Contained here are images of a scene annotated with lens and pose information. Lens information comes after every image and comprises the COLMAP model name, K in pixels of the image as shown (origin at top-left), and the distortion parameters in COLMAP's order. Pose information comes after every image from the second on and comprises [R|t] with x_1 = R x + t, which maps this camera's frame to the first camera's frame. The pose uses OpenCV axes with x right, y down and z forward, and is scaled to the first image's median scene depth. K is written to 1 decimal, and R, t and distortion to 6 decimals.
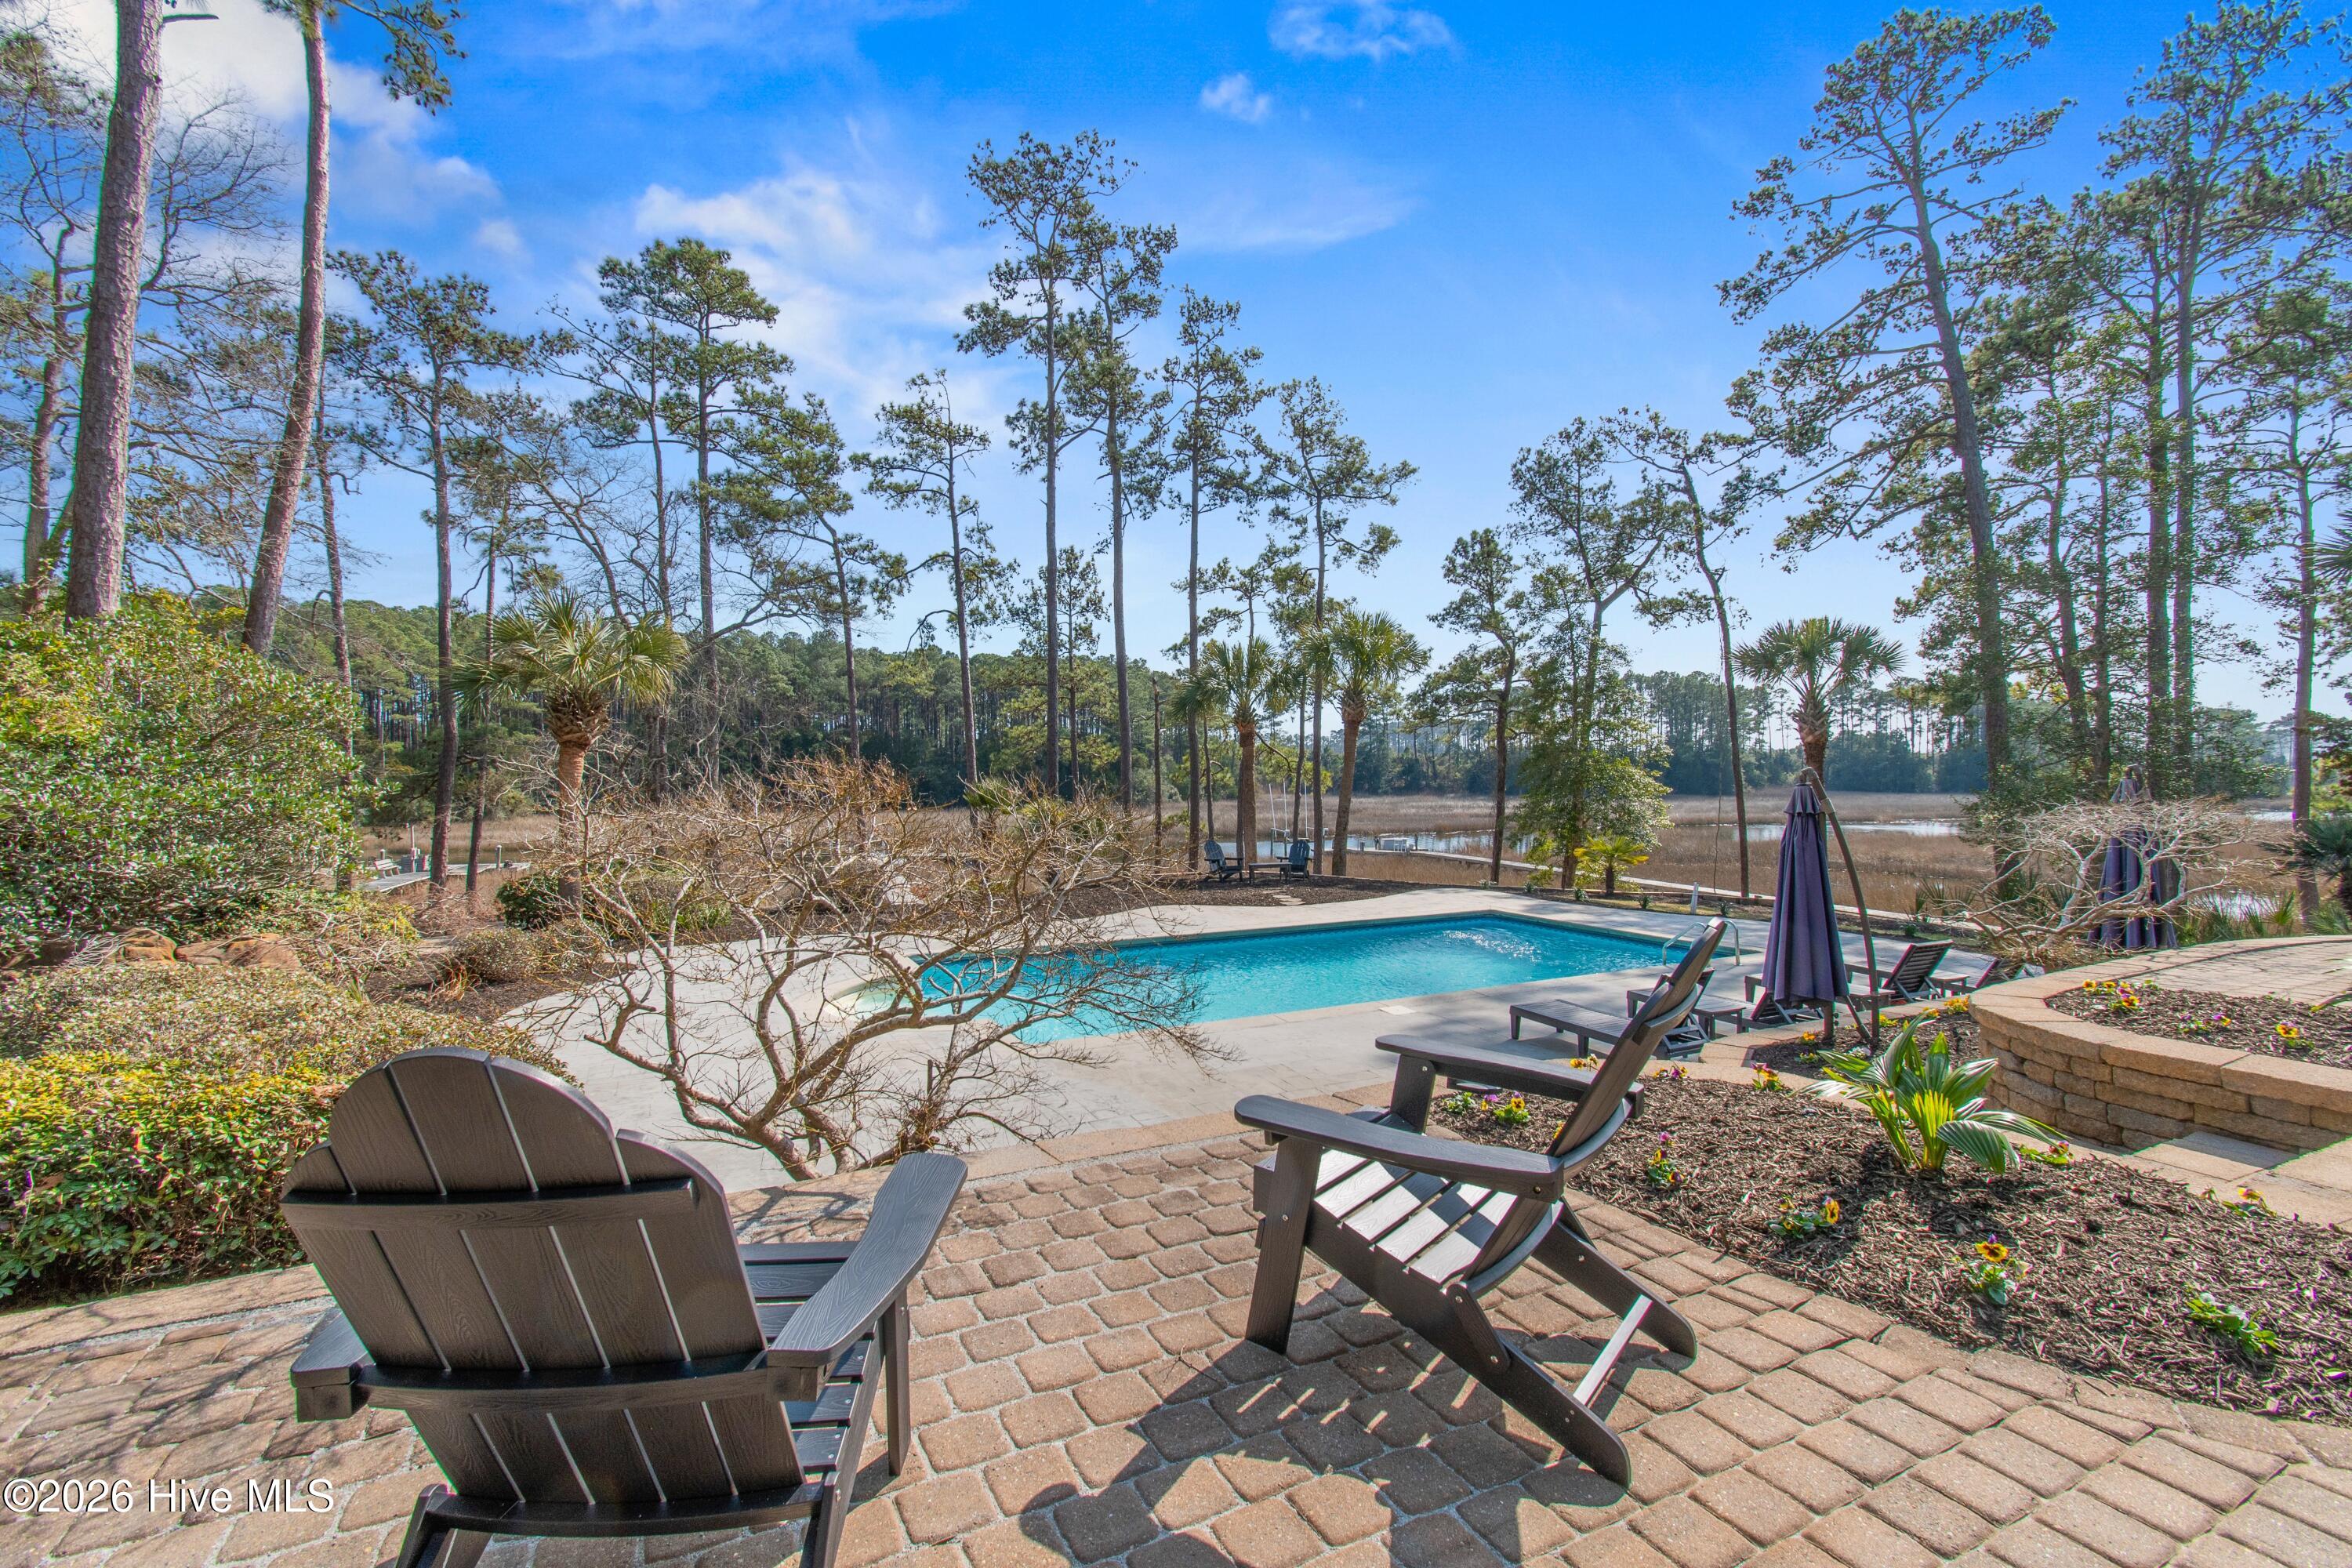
lens RADIAL K [[1039.0, 0, 1169.0], [0, 1039.0, 787.4], [0, 0, 1]] dist [0.005443, -0.002108]
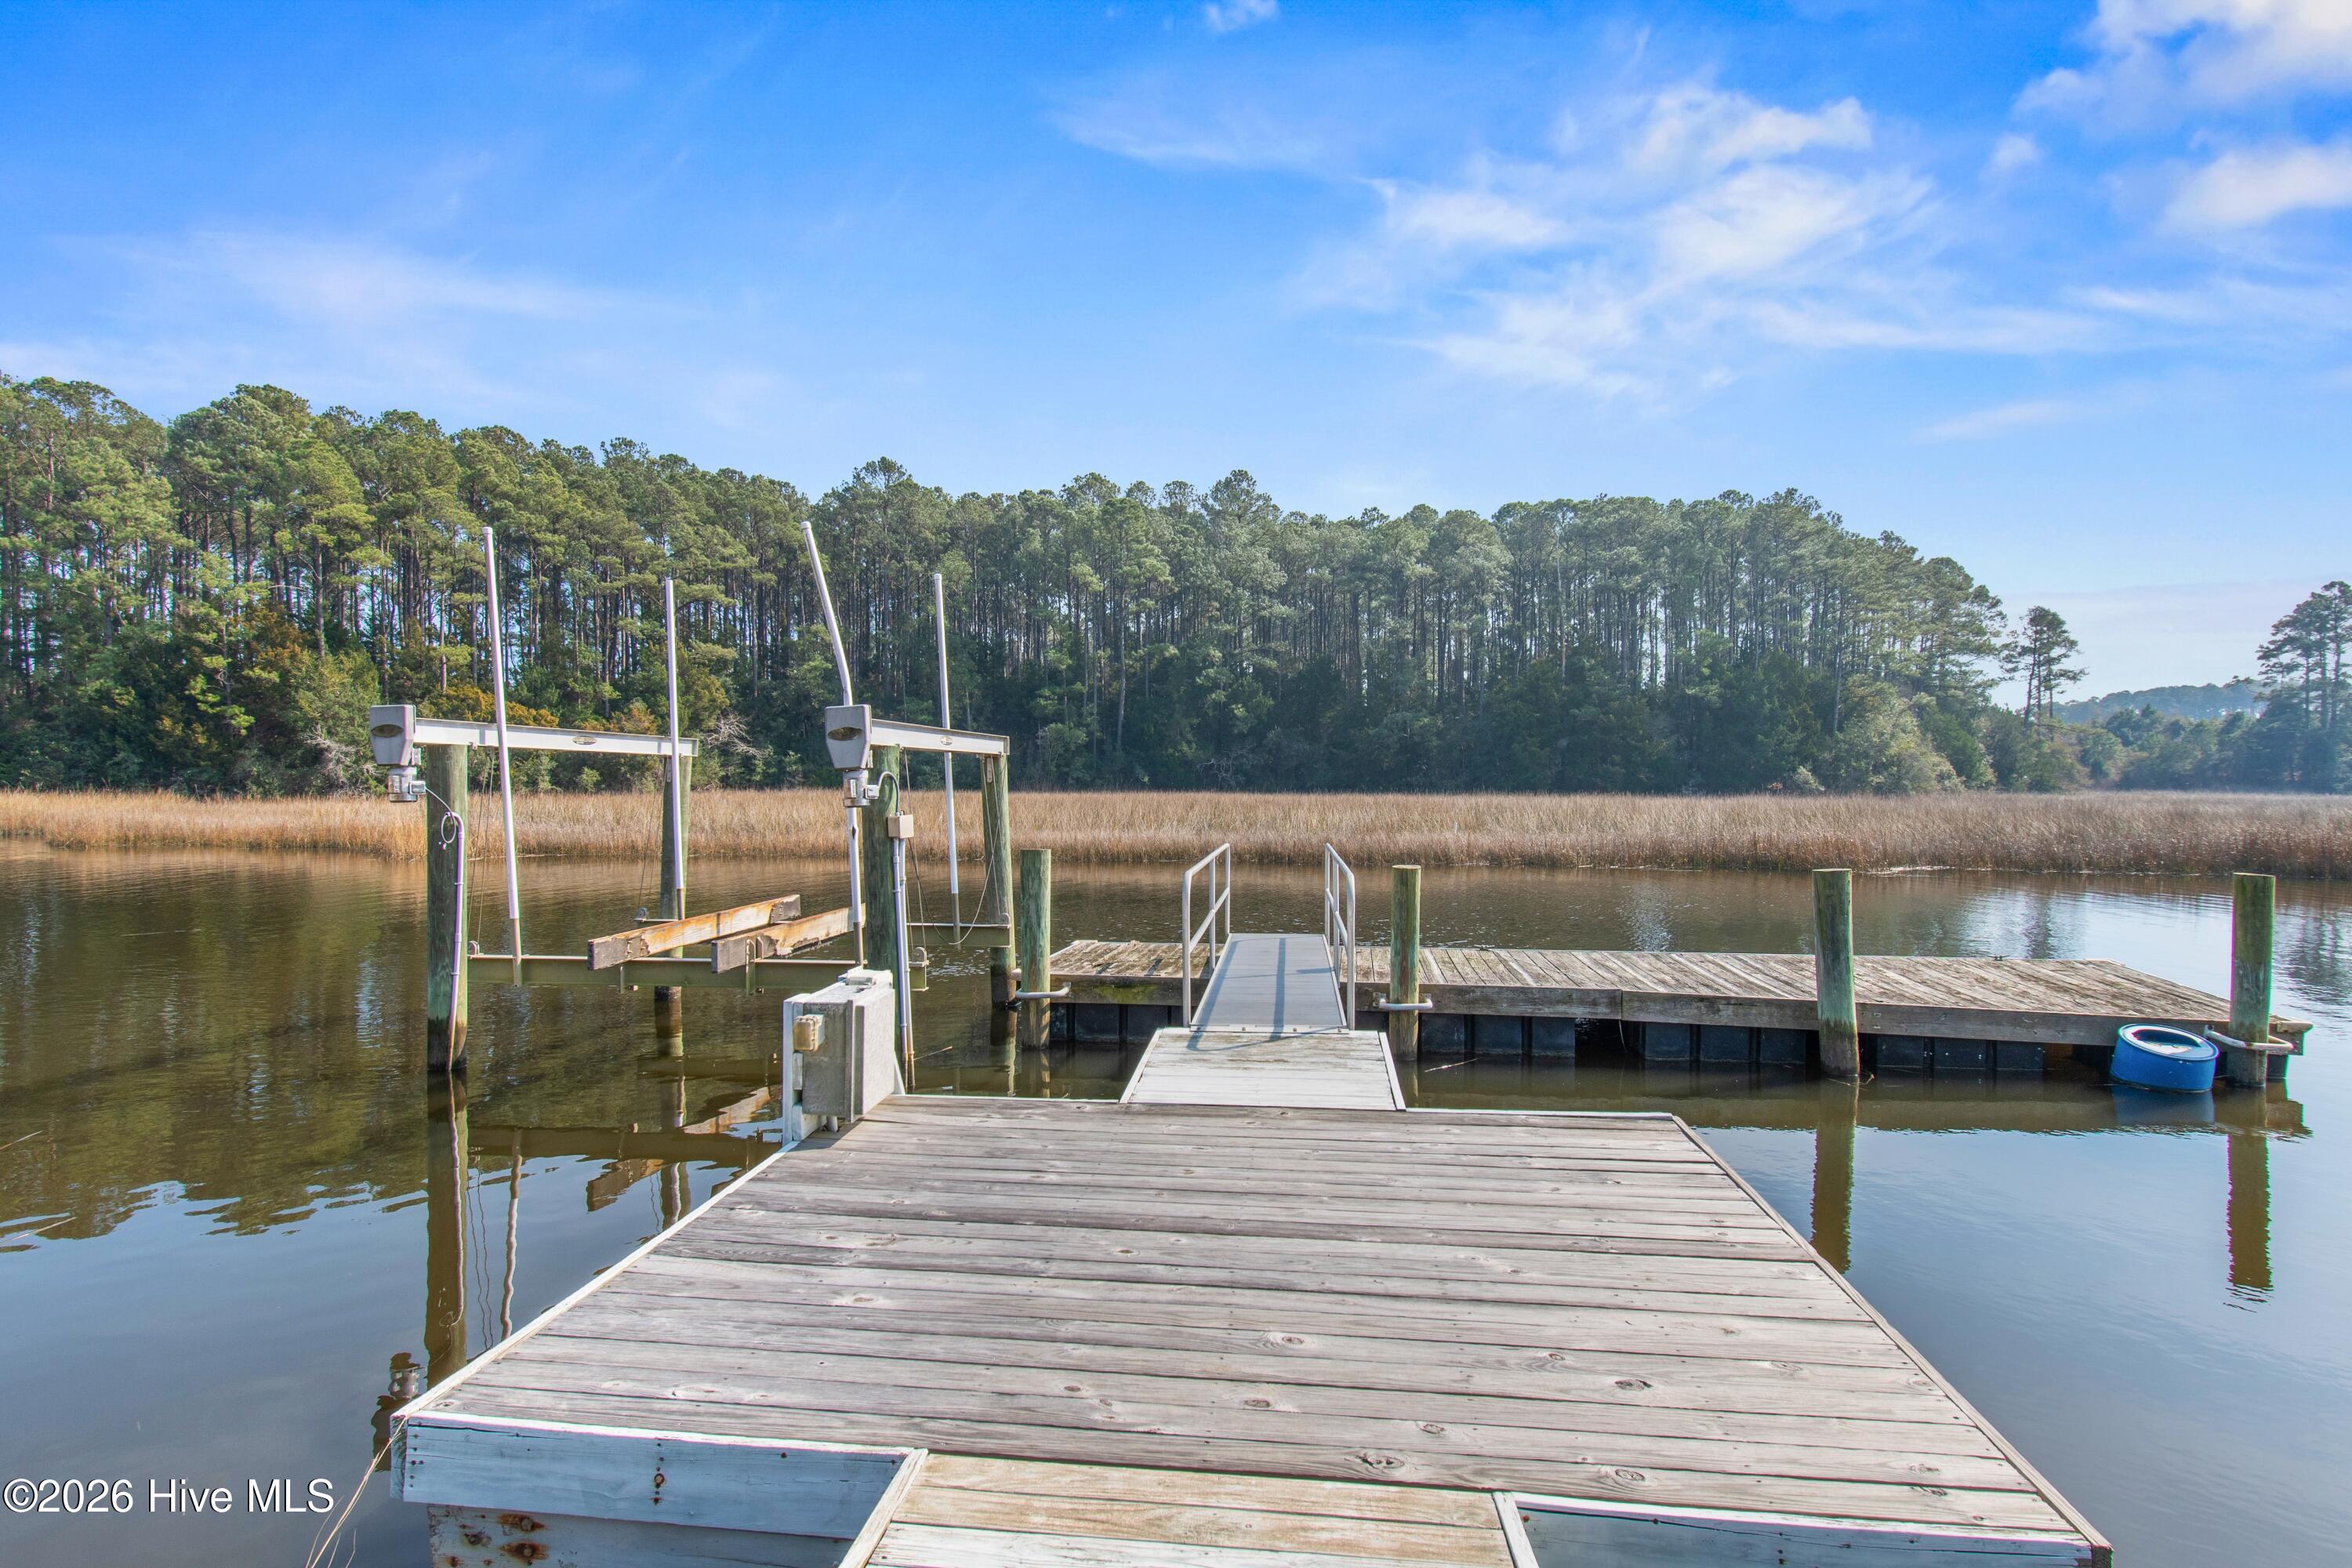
lens RADIAL K [[1285.1, 0, 1173.5], [0, 1285.1, 787.7], [0, 0, 1]] dist [0.000352, -0.004832]
pose [[0.925054, 0.010357, -0.379695, -0.478070], [-0.012820, 0.999910, -0.003960, 0.094879], [0.379620, 0.008531, 0.925103, 1.740437]]
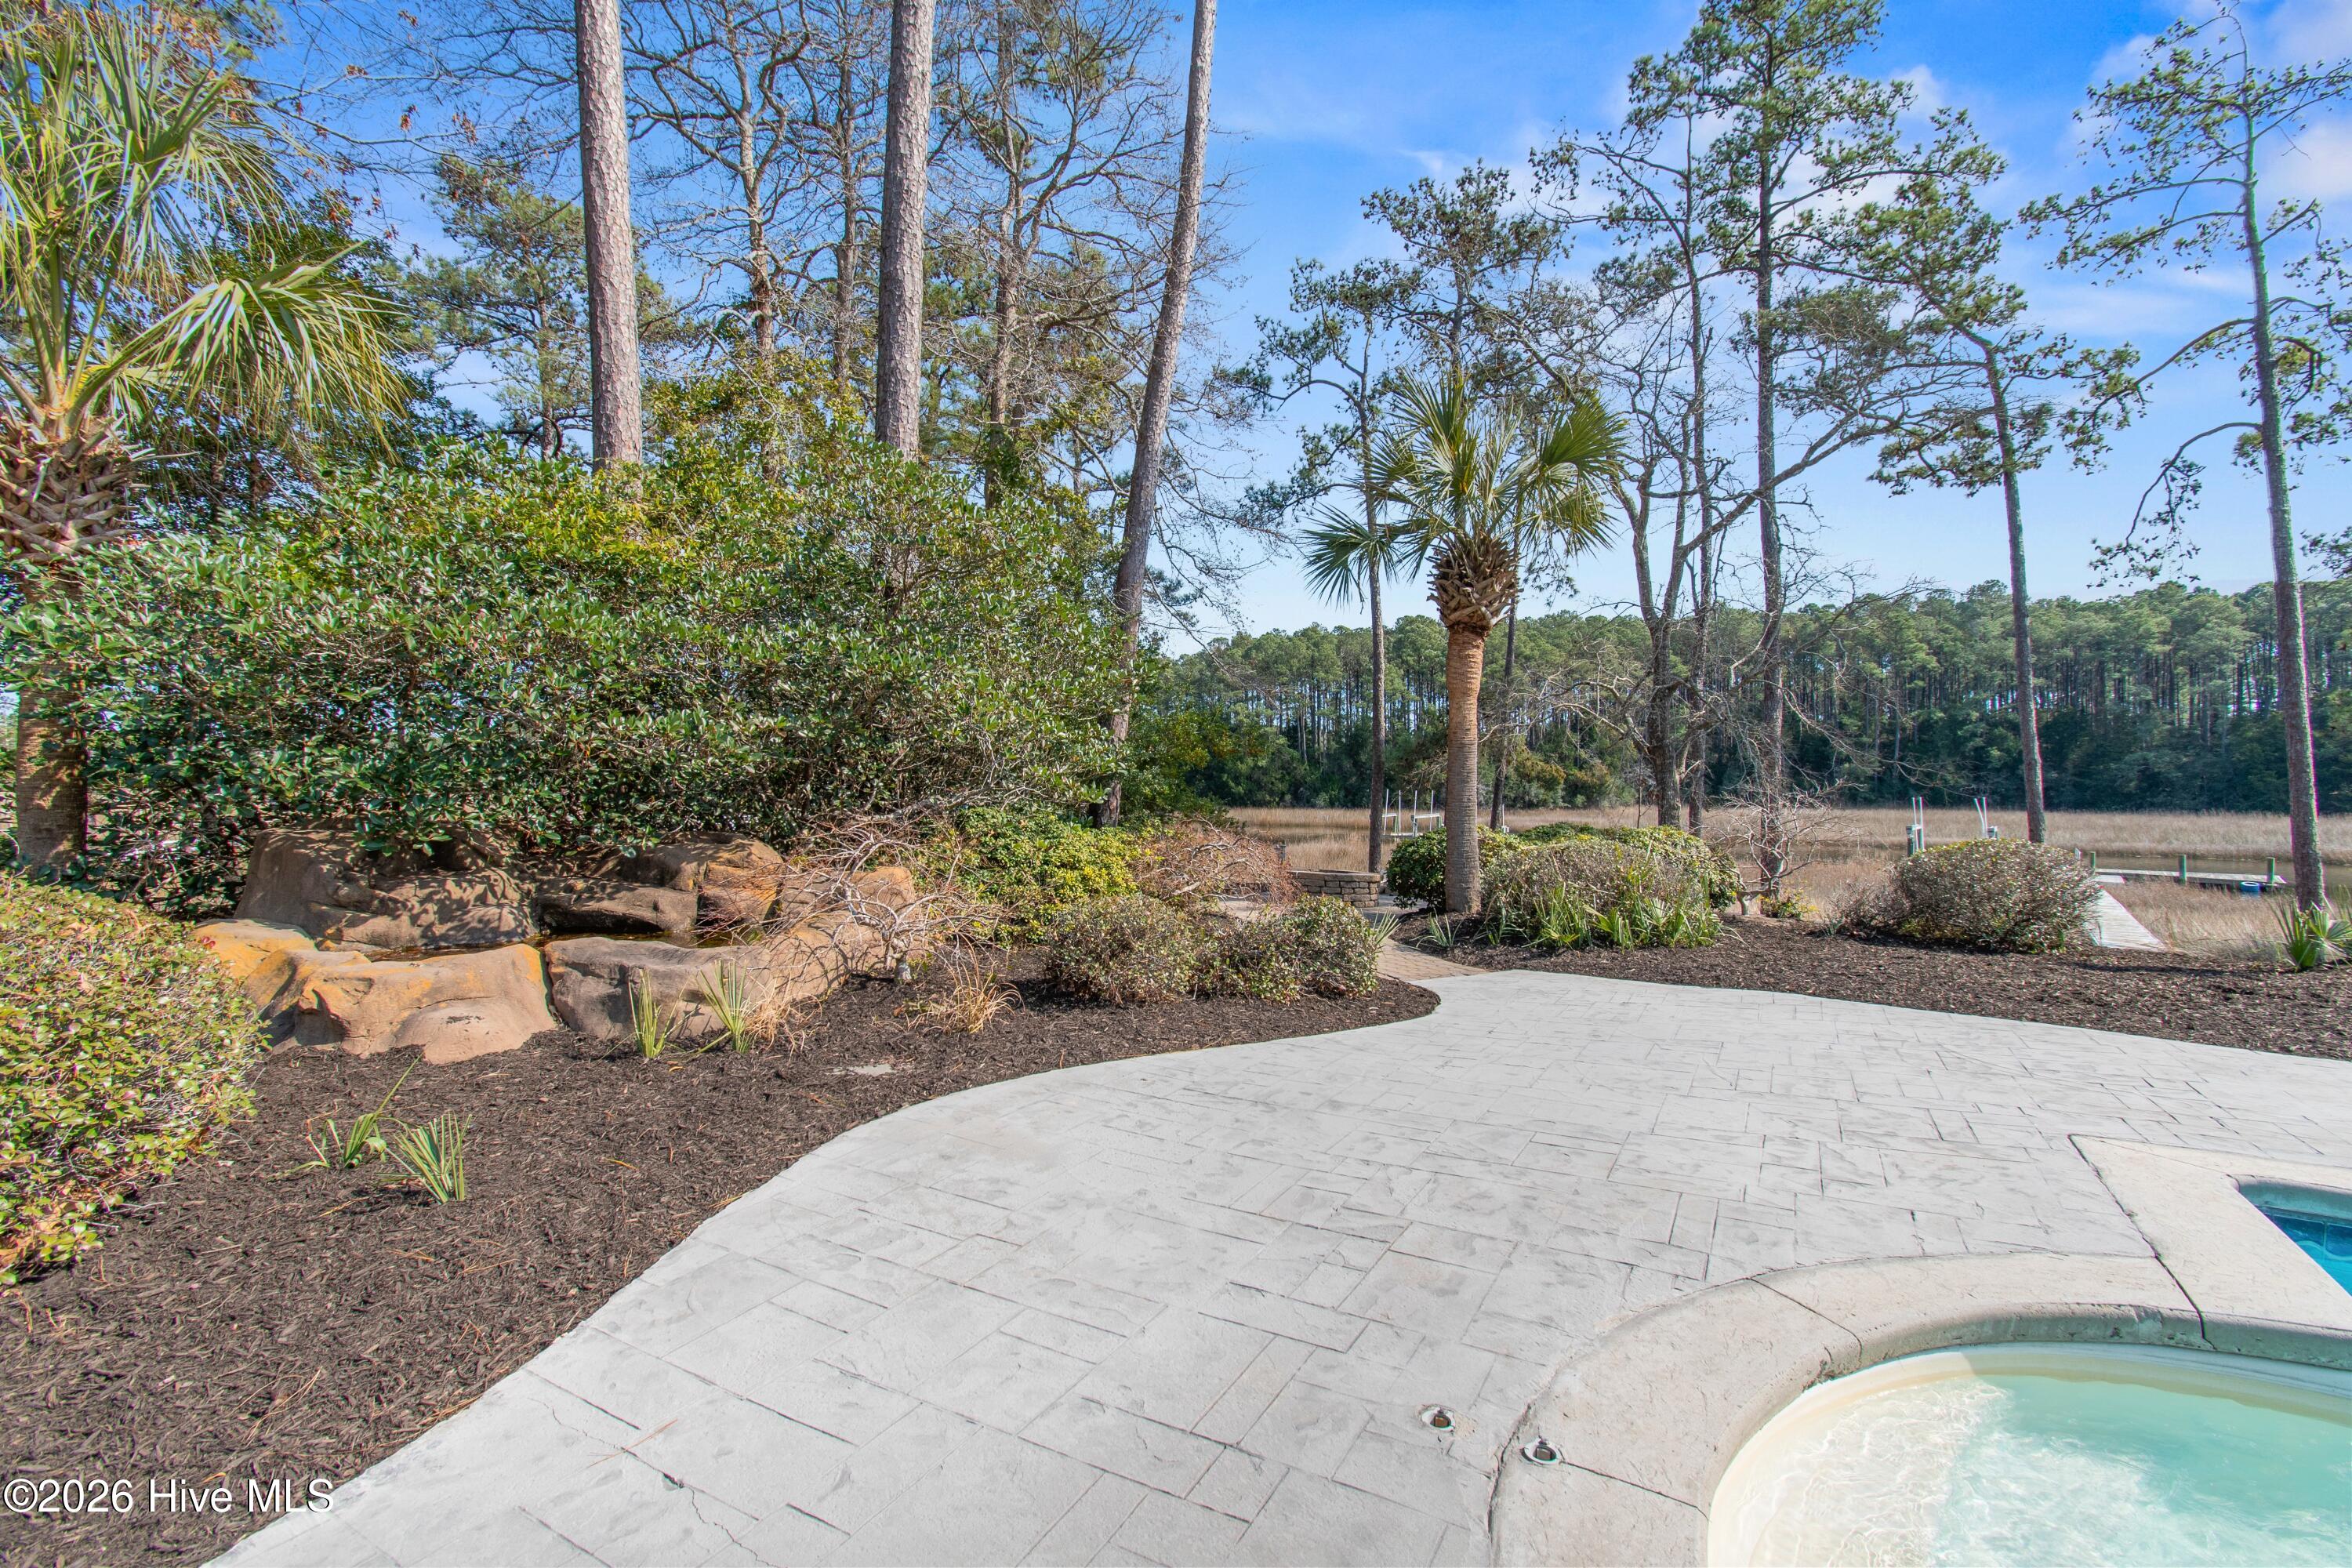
lens RADIAL K [[1039.0, 0, 1176.8], [0, 1039.0, 784.4], [0, 0, 1]] dist [0.005443, -0.002108]
pose [[0.557327, 0.007704, -0.830257, -0.068837], [-0.008710, 0.999956, 0.003432, 0.025523], [0.830247, 0.005319, 0.557370, 0.238321]]
